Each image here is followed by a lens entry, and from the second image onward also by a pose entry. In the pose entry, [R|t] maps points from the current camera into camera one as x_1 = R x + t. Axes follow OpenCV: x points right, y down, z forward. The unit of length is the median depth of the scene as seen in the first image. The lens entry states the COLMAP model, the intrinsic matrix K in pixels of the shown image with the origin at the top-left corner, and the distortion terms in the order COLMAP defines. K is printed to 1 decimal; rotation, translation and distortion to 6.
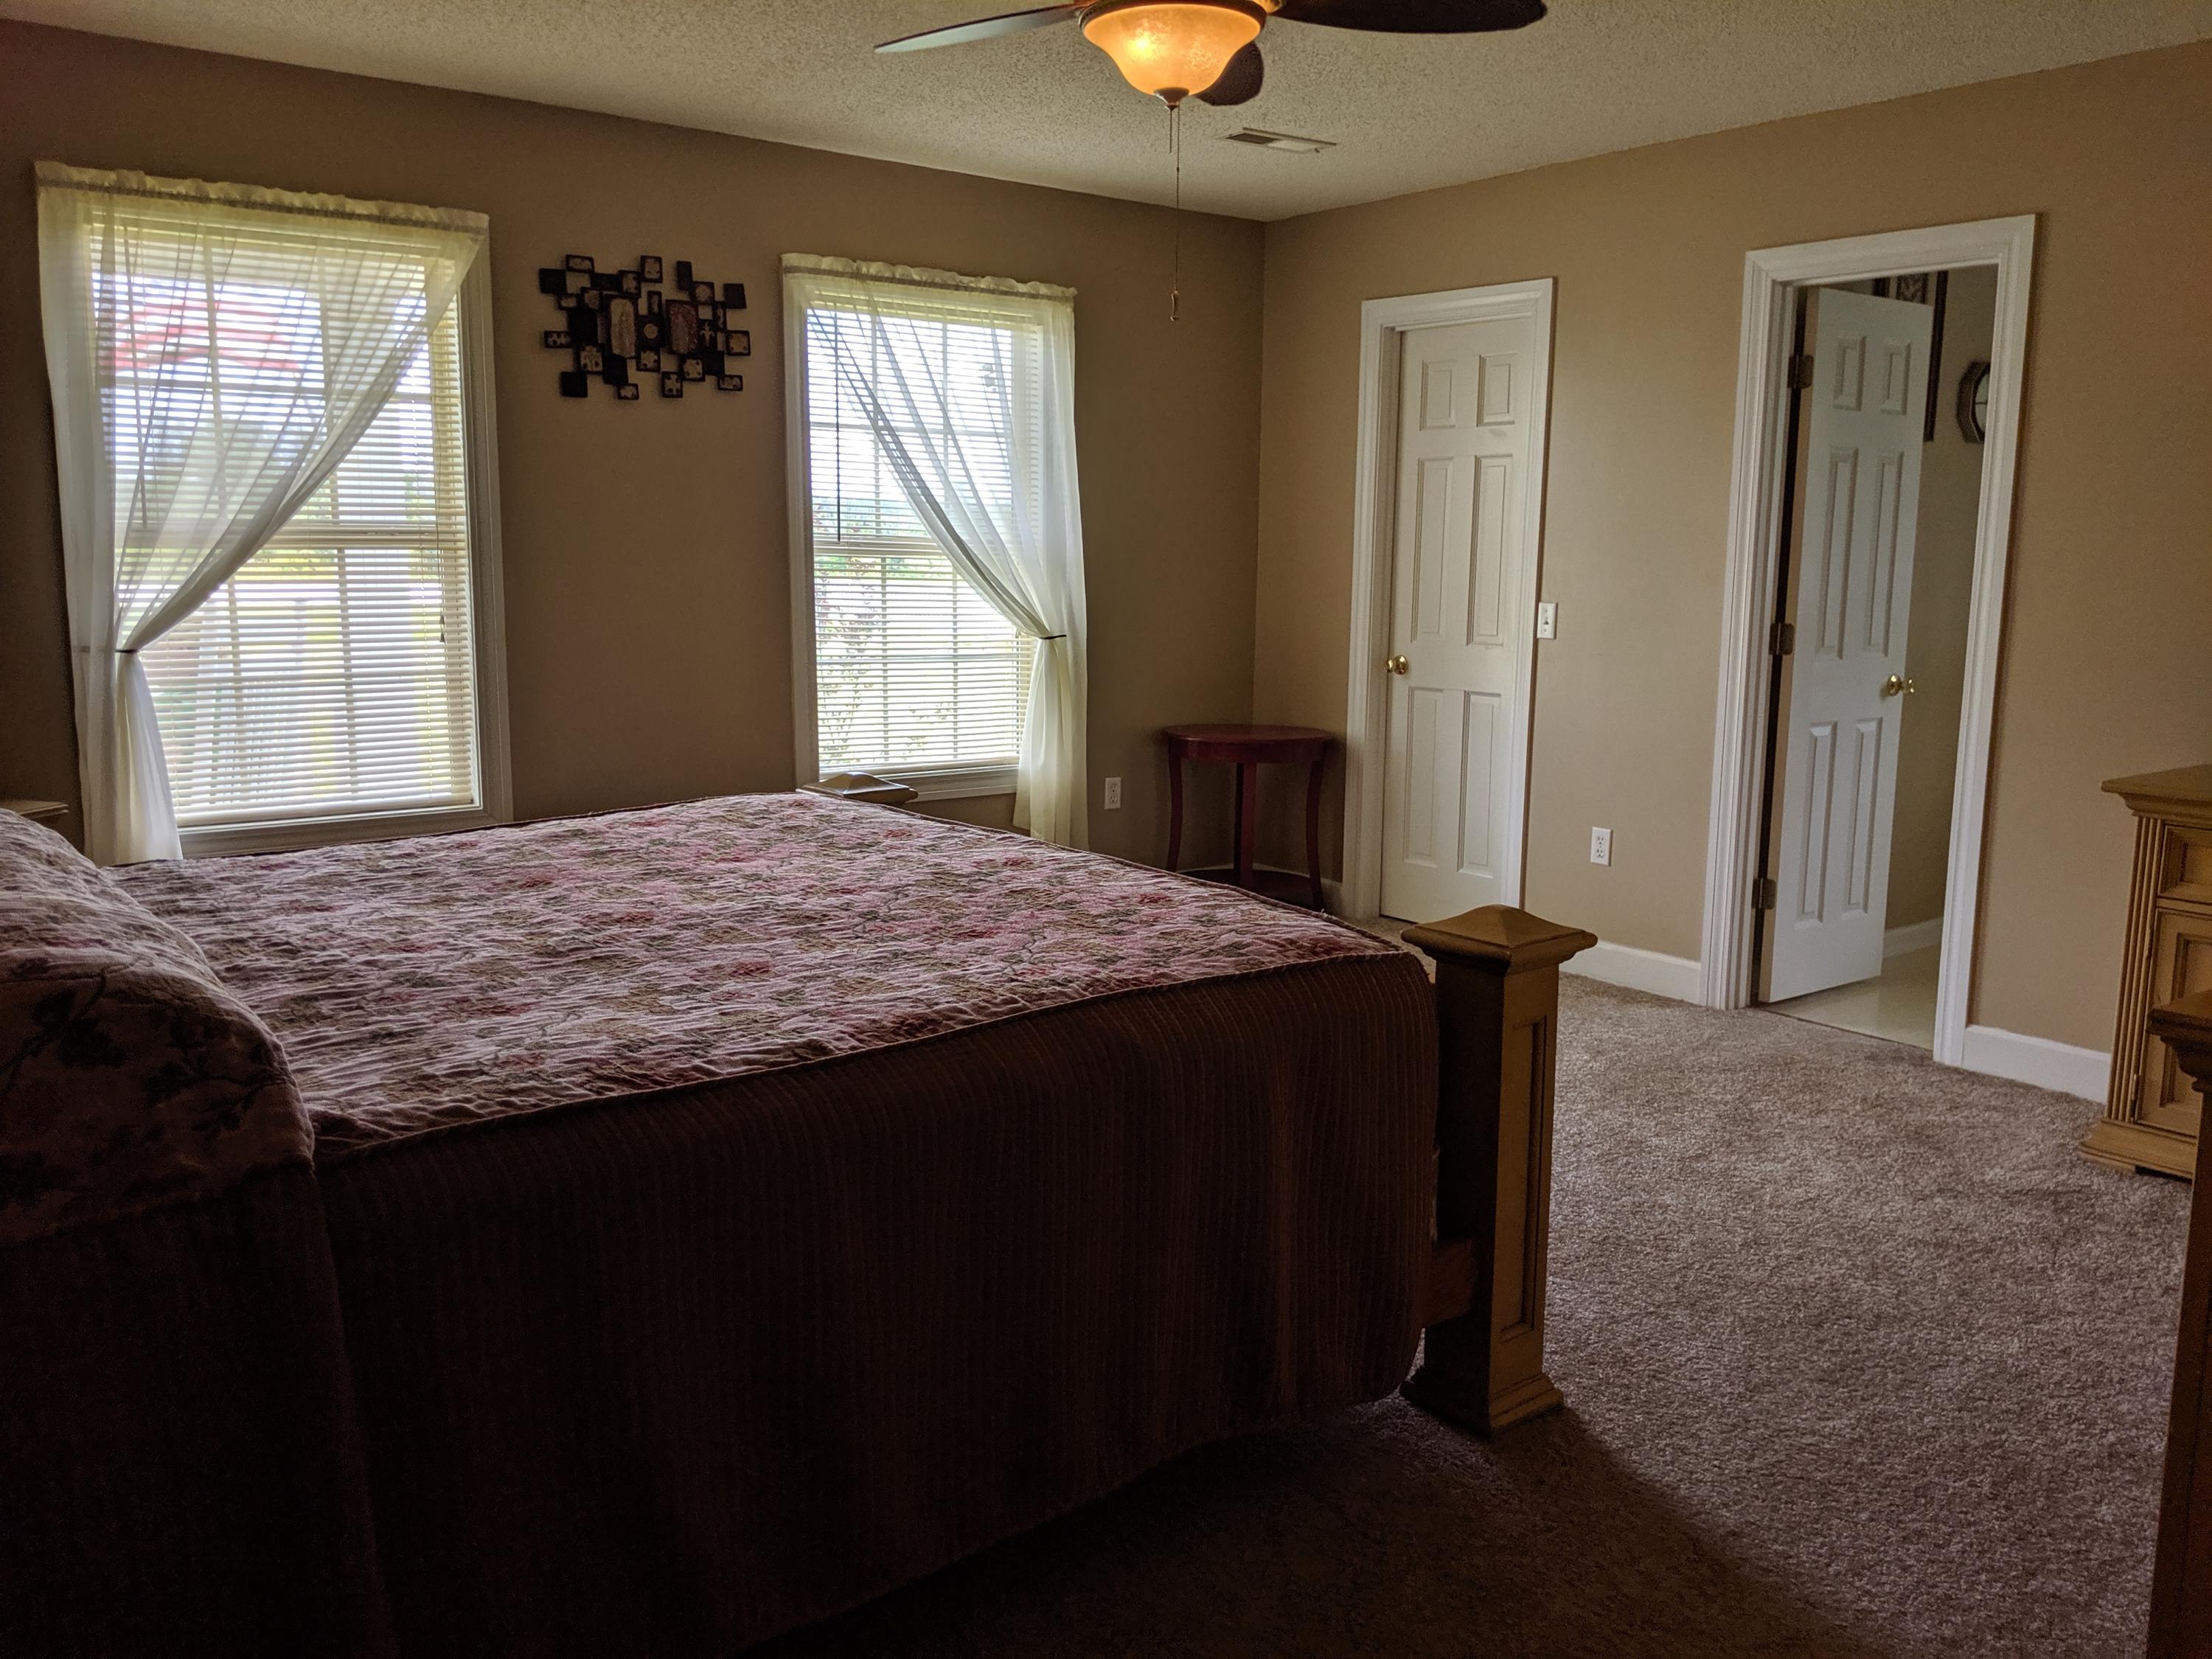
lens RADIAL K [[1773.9, 0, 1097.7], [0, 1773.9, 827.8], [0, 0, 1]] dist [0.086147, -0.102664]
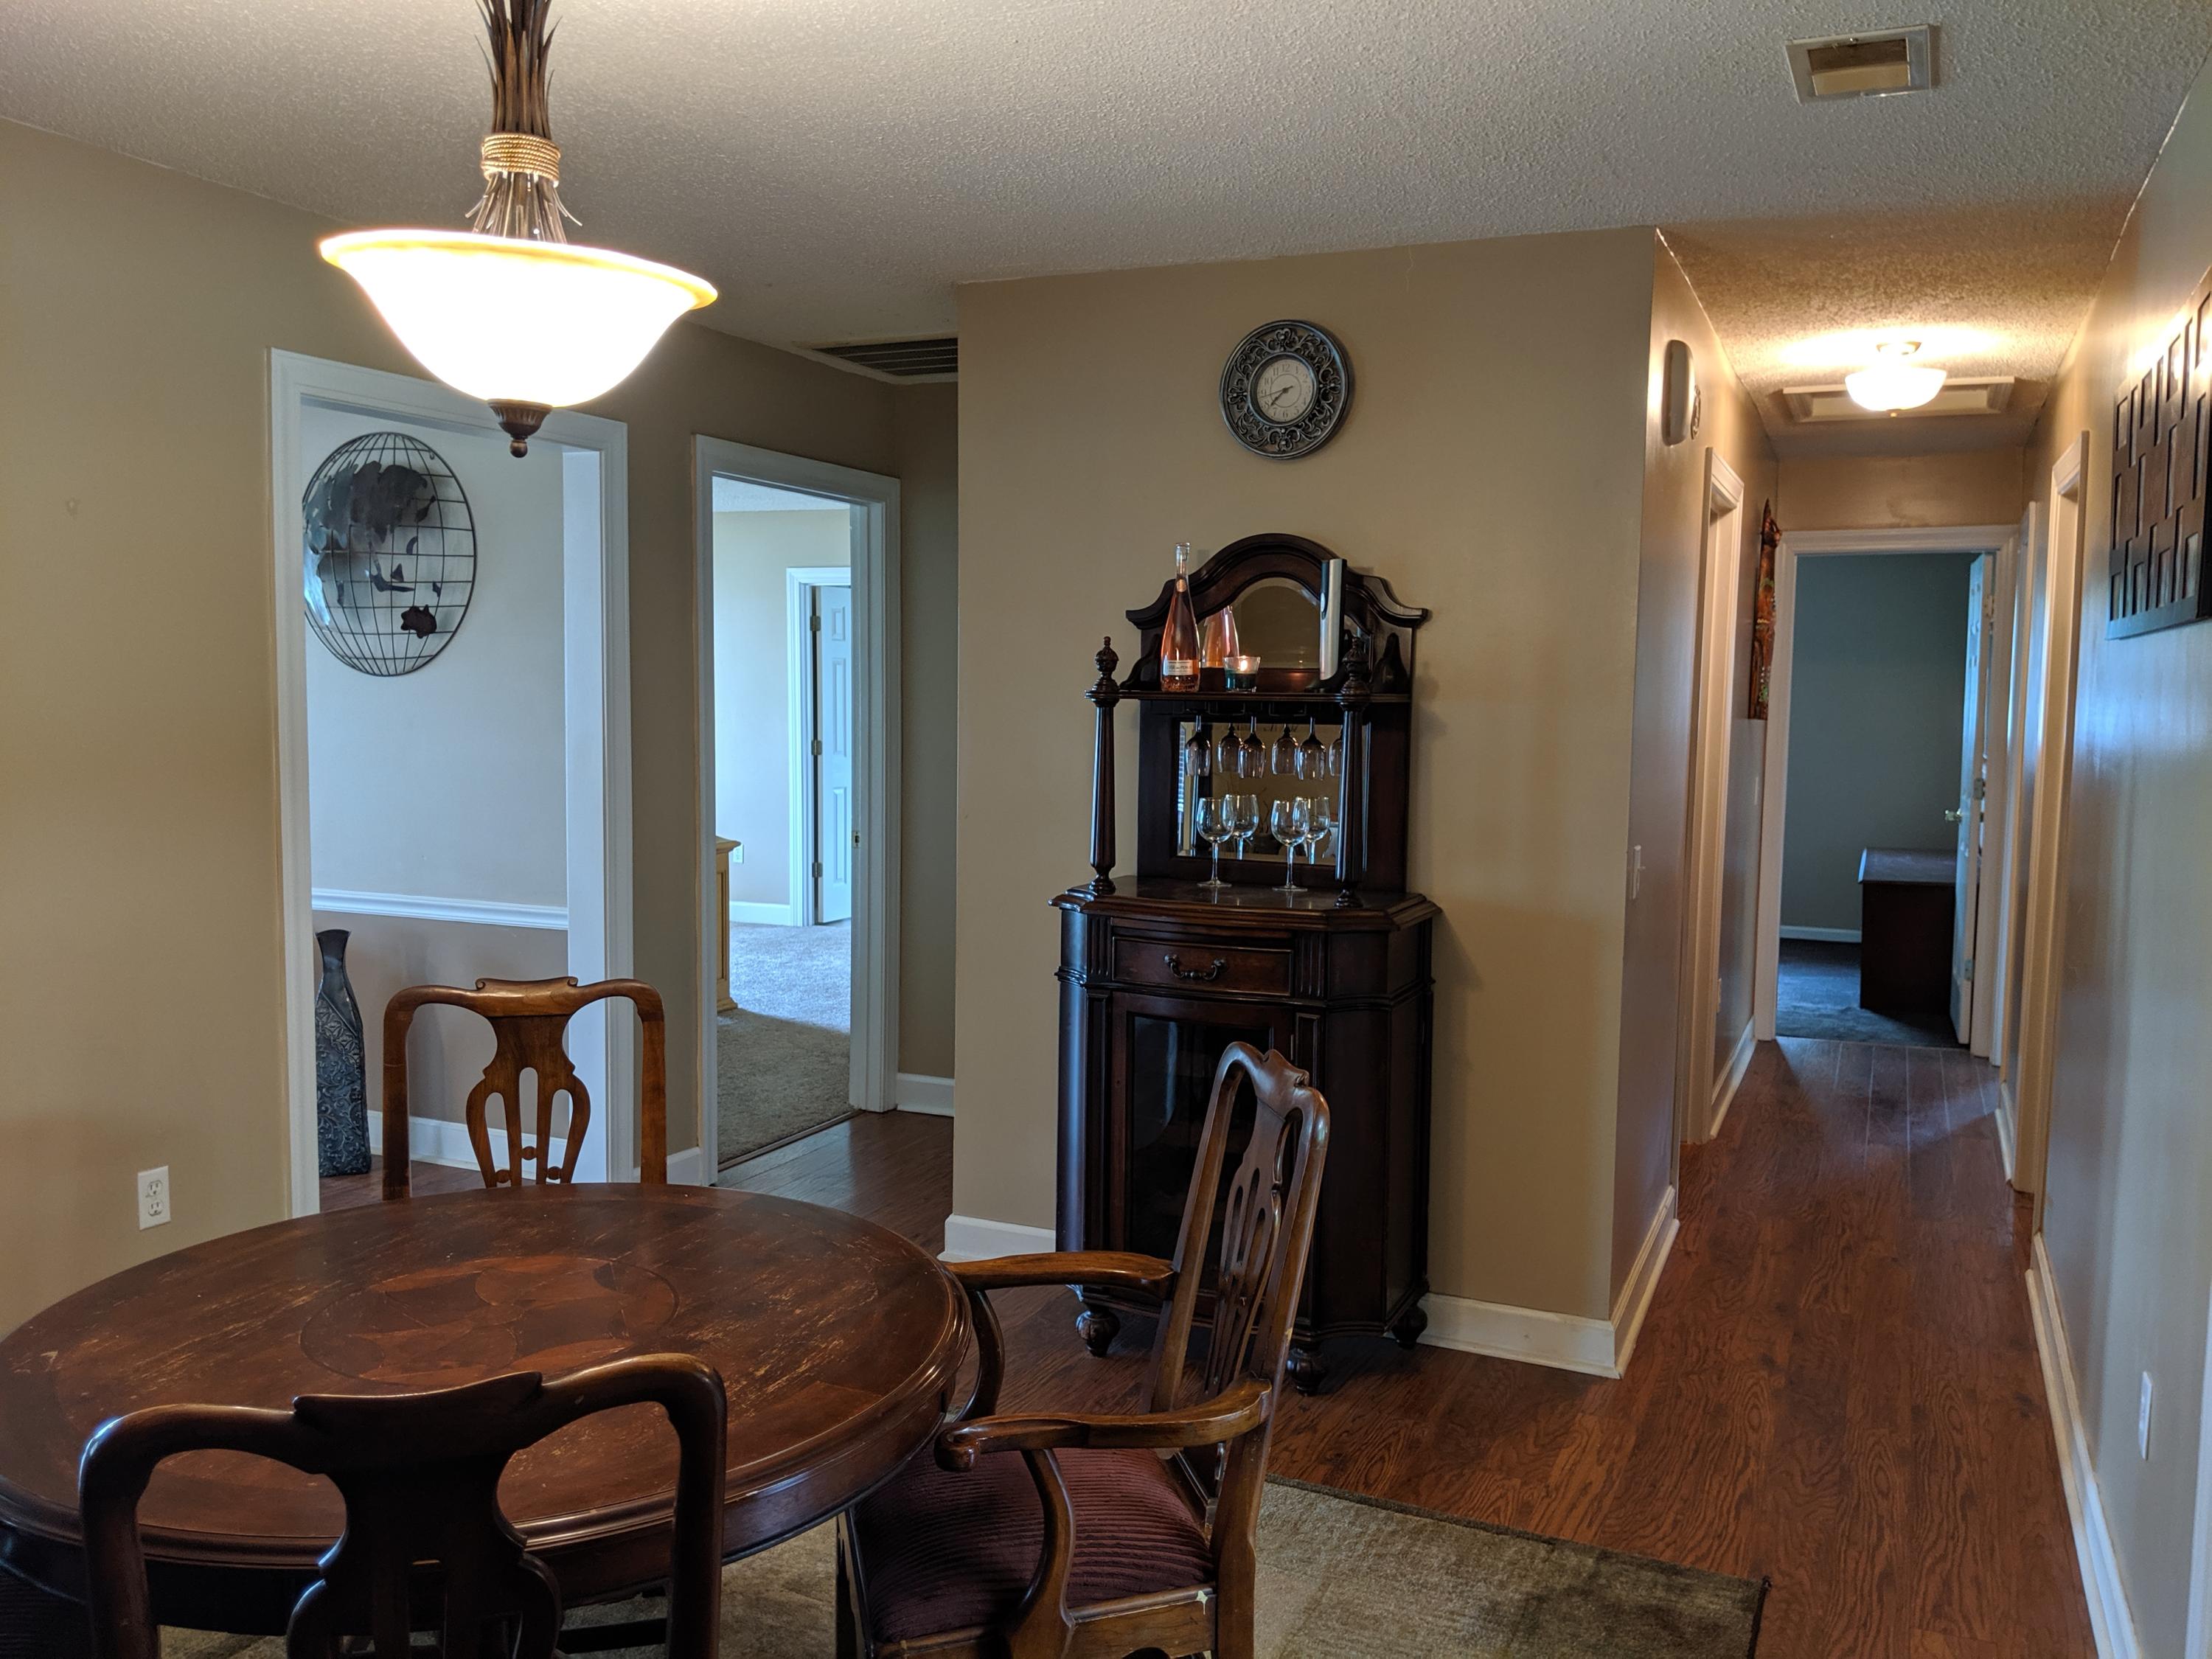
lens RADIAL K [[1794.4, 0, 1040.0], [0, 1794.4, 817.8], [0, 0, 1]] dist [0.113780, -0.173344]
pose [[0.900404, -0.031572, 0.433907, -0.299978], [0.066995, 0.995529, -0.066584, 0.135989], [-0.429865, 0.089022, 0.898494, -0.999471]]
